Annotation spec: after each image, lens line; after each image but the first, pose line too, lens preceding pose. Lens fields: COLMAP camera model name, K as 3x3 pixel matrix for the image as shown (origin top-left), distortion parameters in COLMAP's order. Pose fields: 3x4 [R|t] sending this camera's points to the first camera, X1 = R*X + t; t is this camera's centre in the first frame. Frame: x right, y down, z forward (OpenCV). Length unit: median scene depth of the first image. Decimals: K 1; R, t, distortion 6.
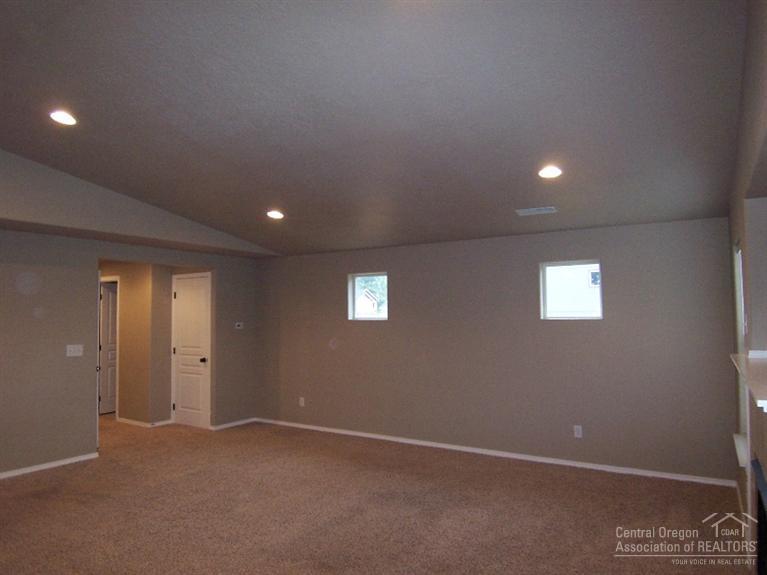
lens RADIAL K [[515.7, 0, 380.6], [0, 515.7, 287.6], [0, 0, 1]] dist [-0.014087, -0.011751]
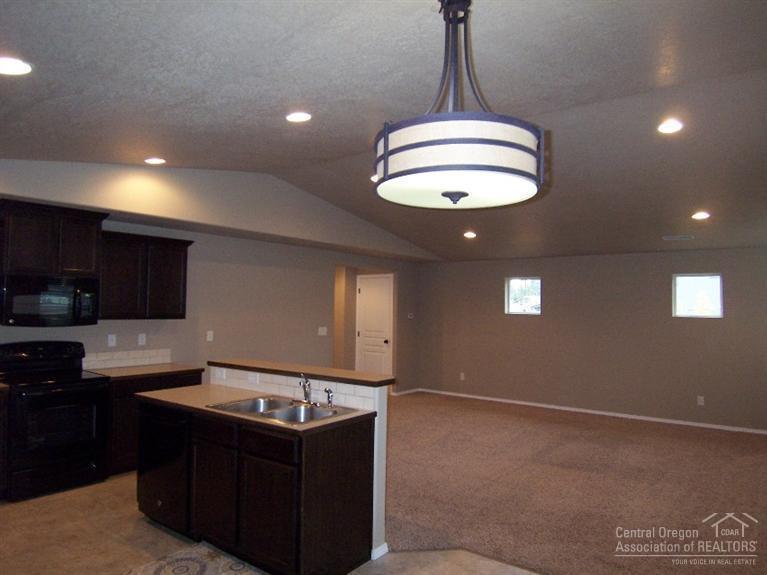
lens RADIAL K [[515.7, 0, 384.0], [0, 515.7, 288.8], [0, 0, 1]] dist [-0.014087, -0.011751]
pose [[0.995353, 0.019875, -0.094221, -0.229931], [-0.018126, 0.999648, 0.019383, -0.017006], [0.094573, -0.017585, 0.995363, -0.287632]]
